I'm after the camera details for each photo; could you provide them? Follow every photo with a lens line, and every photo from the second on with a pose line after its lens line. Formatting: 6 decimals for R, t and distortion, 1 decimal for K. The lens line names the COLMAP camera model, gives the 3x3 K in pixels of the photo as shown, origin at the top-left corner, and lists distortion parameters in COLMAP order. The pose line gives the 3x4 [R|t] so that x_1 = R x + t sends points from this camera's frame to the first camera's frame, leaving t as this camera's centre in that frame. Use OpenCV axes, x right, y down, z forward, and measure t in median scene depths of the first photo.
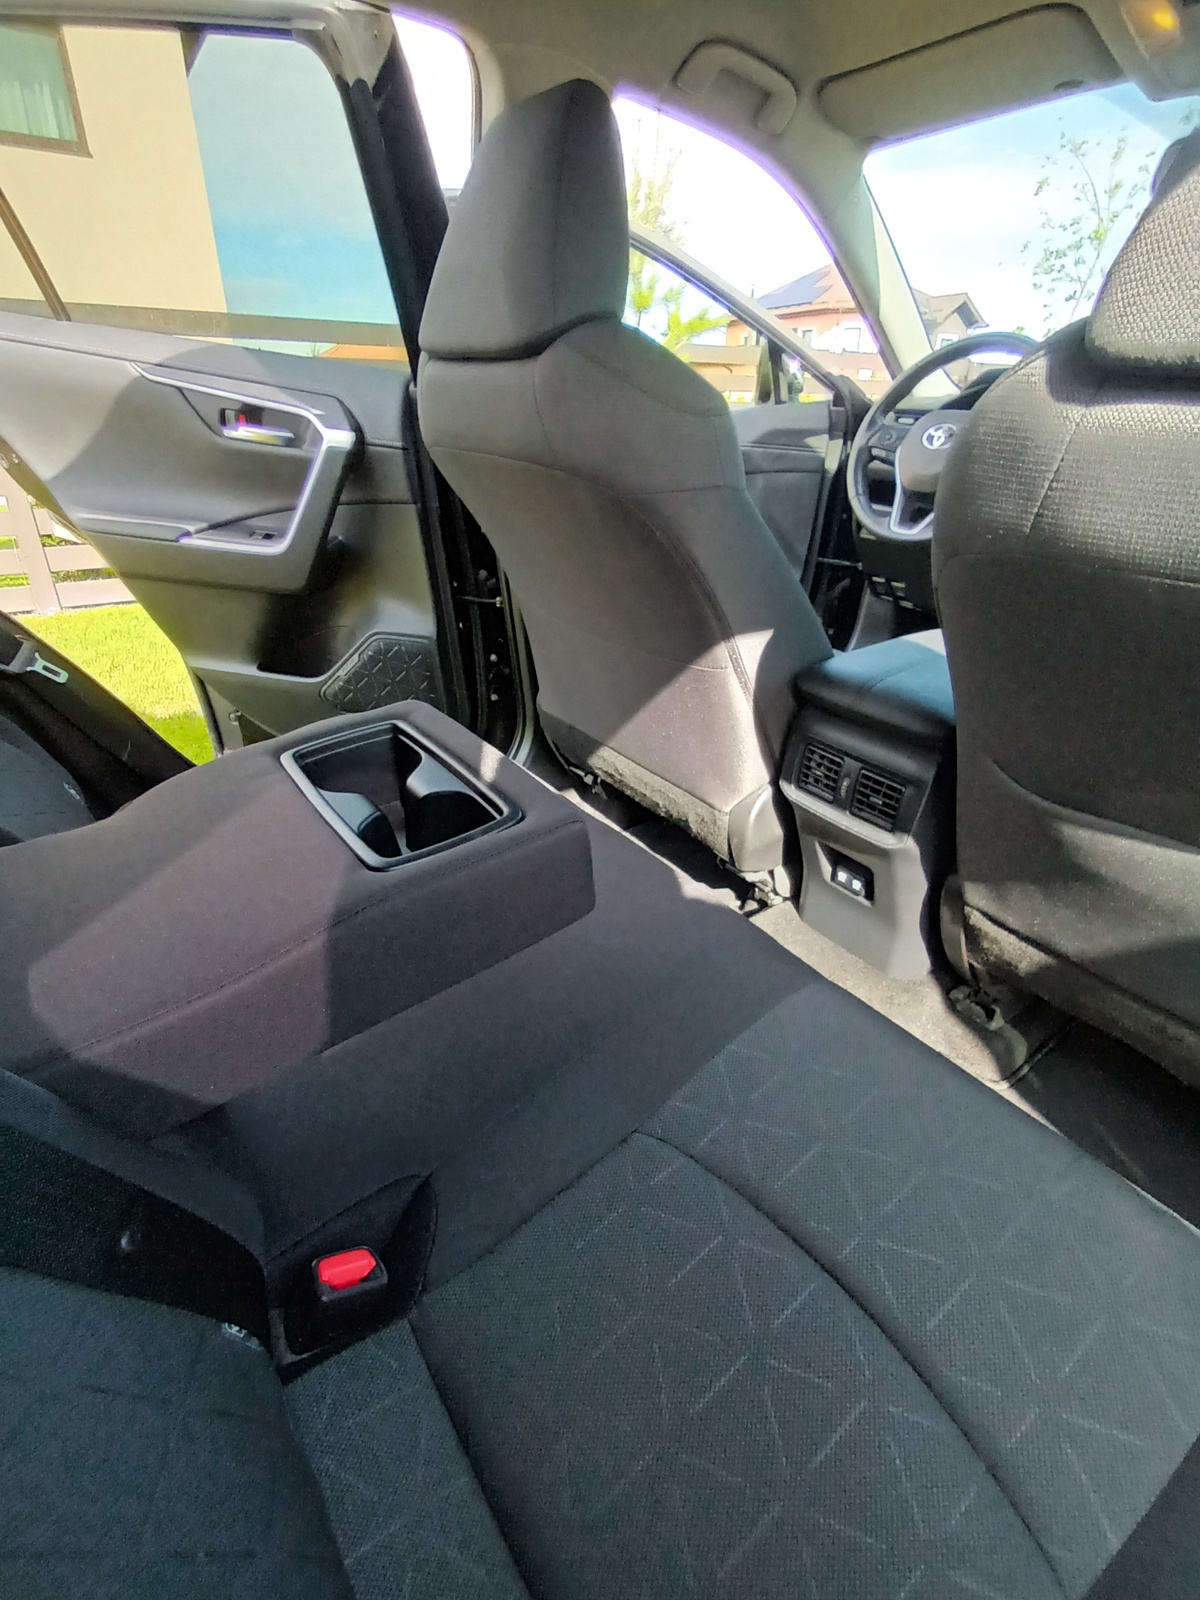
lens RADIAL K [[779.8, 0, 600.0], [0, 779.8, 800.0], [0, 0, 1]] dist [-0.002256, -0.001320]
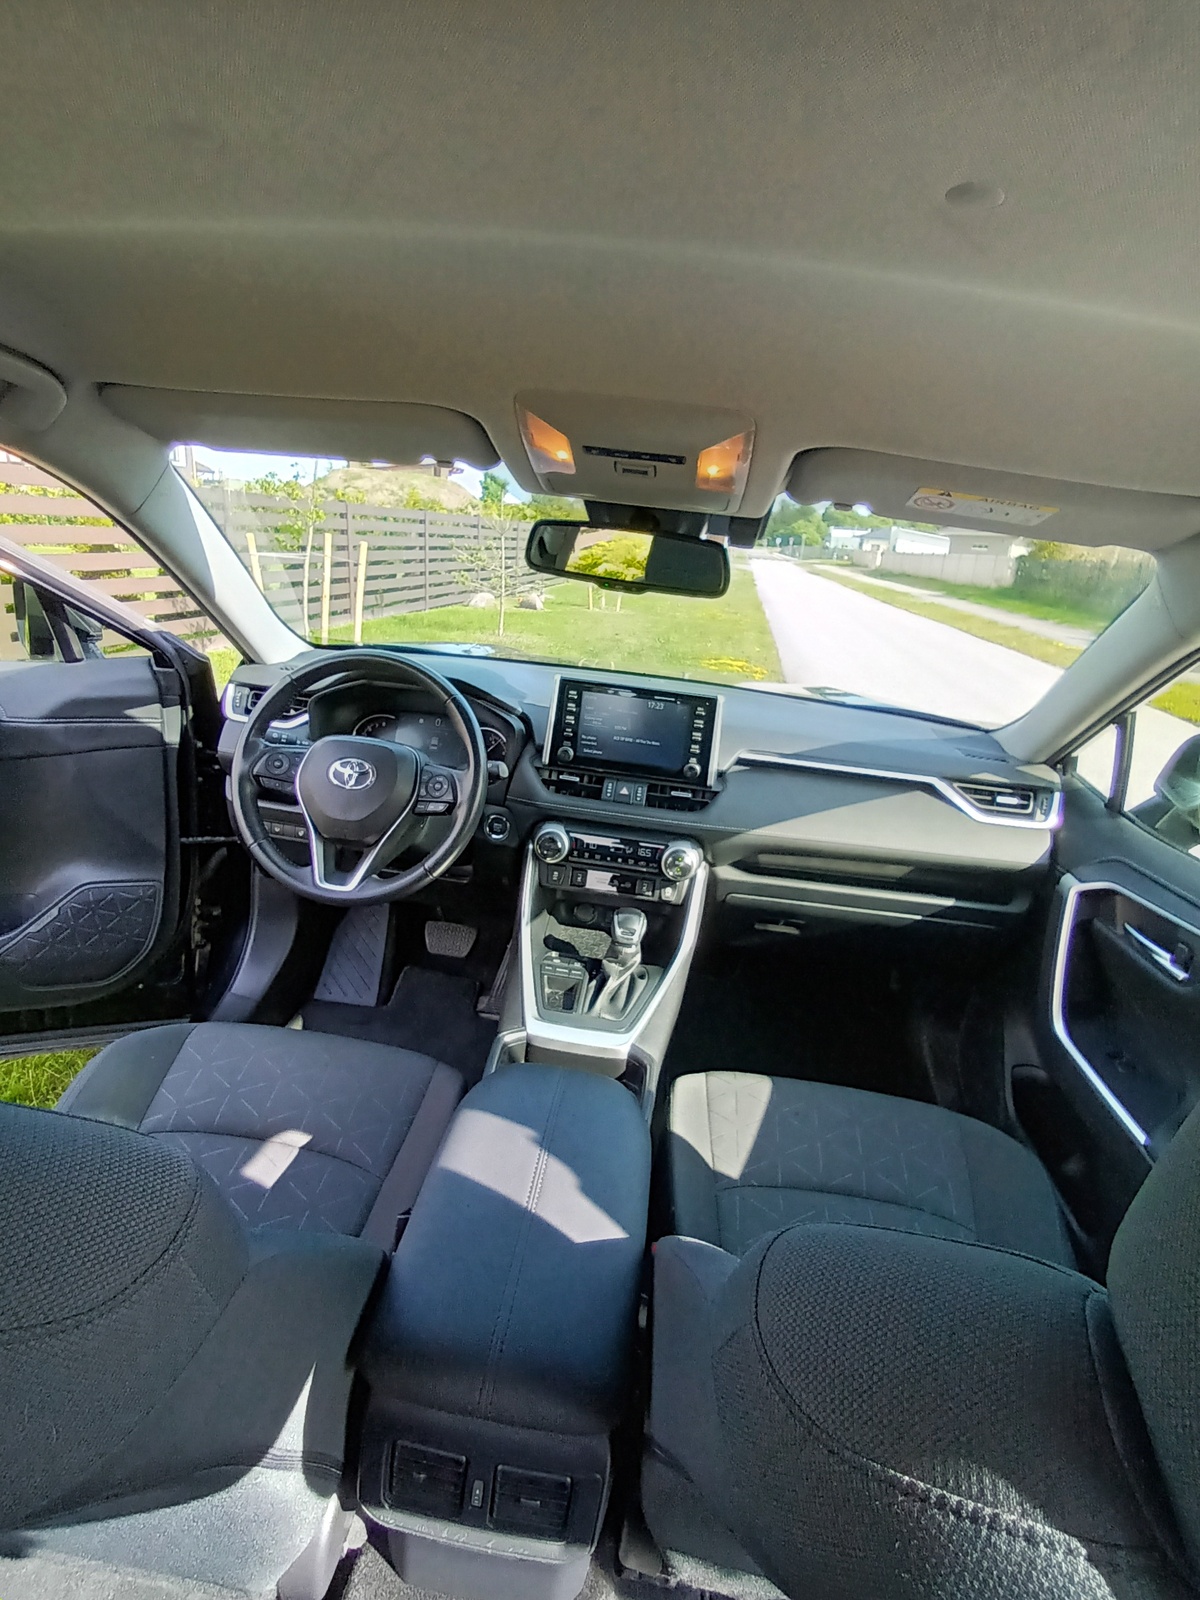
lens RADIAL K [[779.8, 0, 600.0], [0, 779.8, 800.0], [0, 0, 1]] dist [-0.002256, -0.001320]
pose [[0.670203, -0.198699, 0.715085, 0.014815], [0.266646, 0.963629, 0.017851, -0.274073], [-0.692624, 0.178711, 0.698809, 0.178236]]
